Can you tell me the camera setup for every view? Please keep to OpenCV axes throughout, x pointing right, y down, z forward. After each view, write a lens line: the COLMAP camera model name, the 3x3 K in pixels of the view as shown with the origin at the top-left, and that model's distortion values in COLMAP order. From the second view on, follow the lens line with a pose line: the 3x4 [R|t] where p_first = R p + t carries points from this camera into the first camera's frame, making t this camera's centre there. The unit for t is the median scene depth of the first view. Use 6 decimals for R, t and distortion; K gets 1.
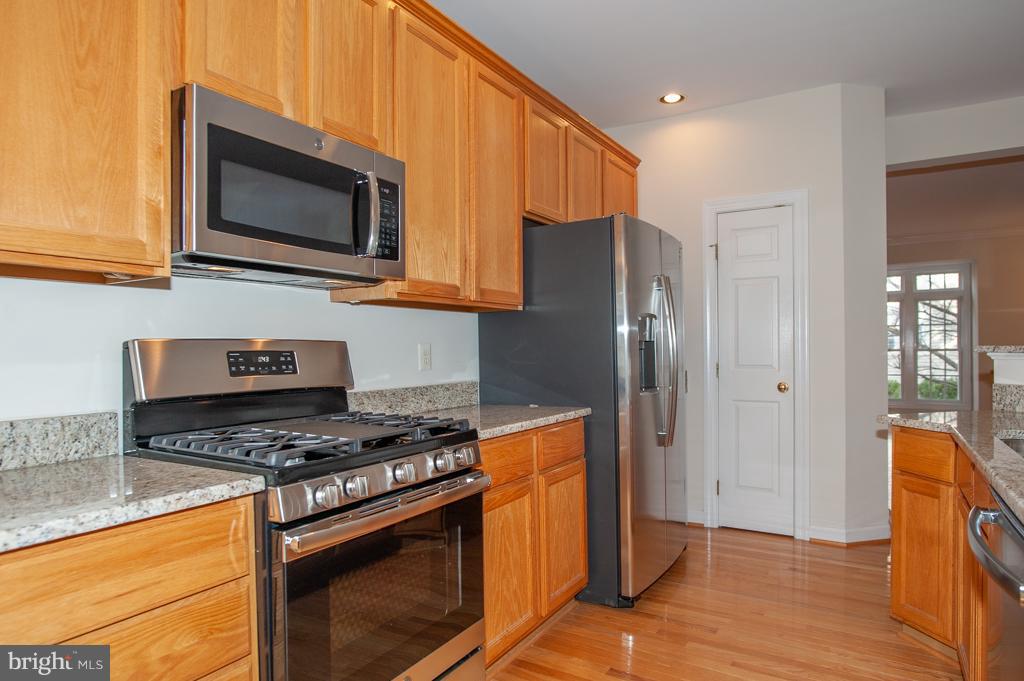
lens RADIAL K [[609.7, 0, 510.2], [0, 609.7, 347.9], [0, 0, 1]] dist [-0.042219, 0.021212]
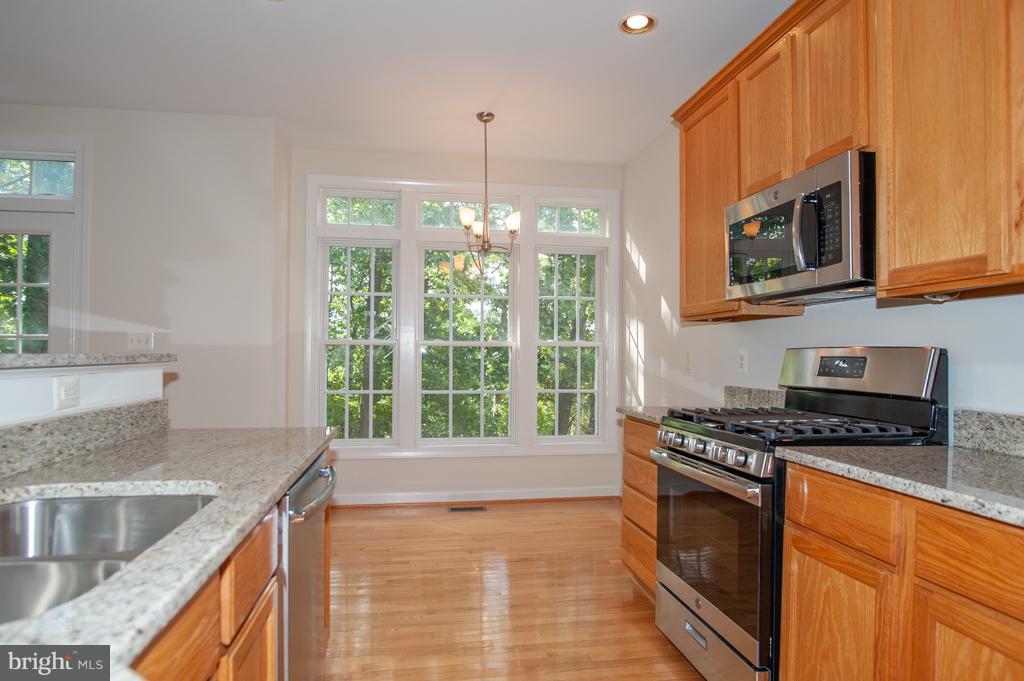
lens RADIAL K [[609.7, 0, 510.2], [0, 609.7, 347.9], [0, 0, 1]] dist [-0.042219, 0.021212]
pose [[-0.767219, -0.007348, -0.641343, 0.916368], [-0.000294, 0.999938, -0.011105, -0.000333], [0.641385, -0.008331, -0.767174, 1.585847]]
